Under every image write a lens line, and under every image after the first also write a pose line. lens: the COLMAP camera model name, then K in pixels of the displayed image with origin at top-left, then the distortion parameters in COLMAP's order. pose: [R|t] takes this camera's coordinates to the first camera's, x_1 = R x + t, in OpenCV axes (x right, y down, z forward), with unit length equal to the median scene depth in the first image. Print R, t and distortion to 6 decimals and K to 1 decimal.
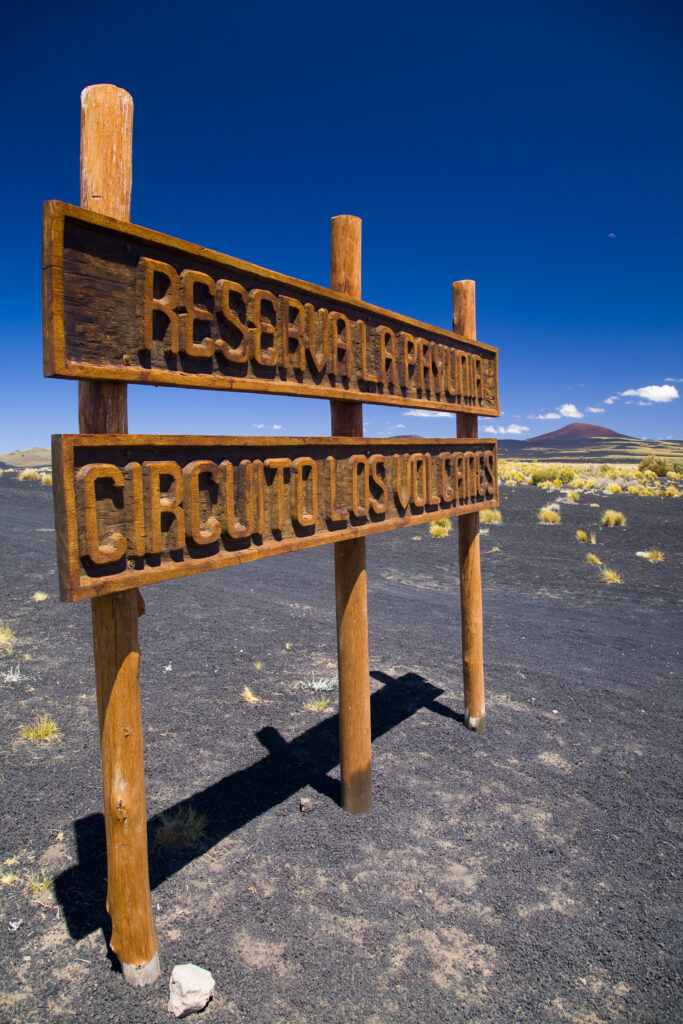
lens RADIAL K [[661.6, 0, 321.8], [0, 661.6, 506.5], [0, 0, 1]] dist [-0.128177, 0.067106]
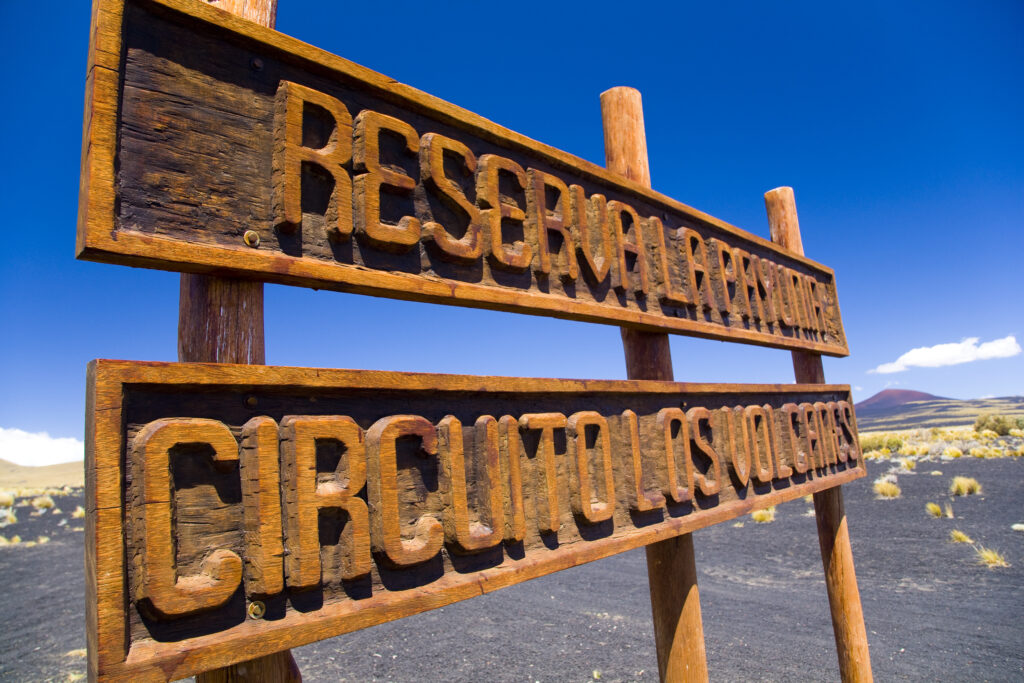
lens RADIAL K [[660.5, 0, 511.5], [0, 660.5, 337.2], [0, 0, 1]] dist [-0.125999, 0.061662]
pose [[0.983959, -0.086637, -0.155942, 0.007334], [0.046635, 0.968675, -0.243913, 0.007696], [0.172189, 0.232728, 0.957177, 0.369766]]
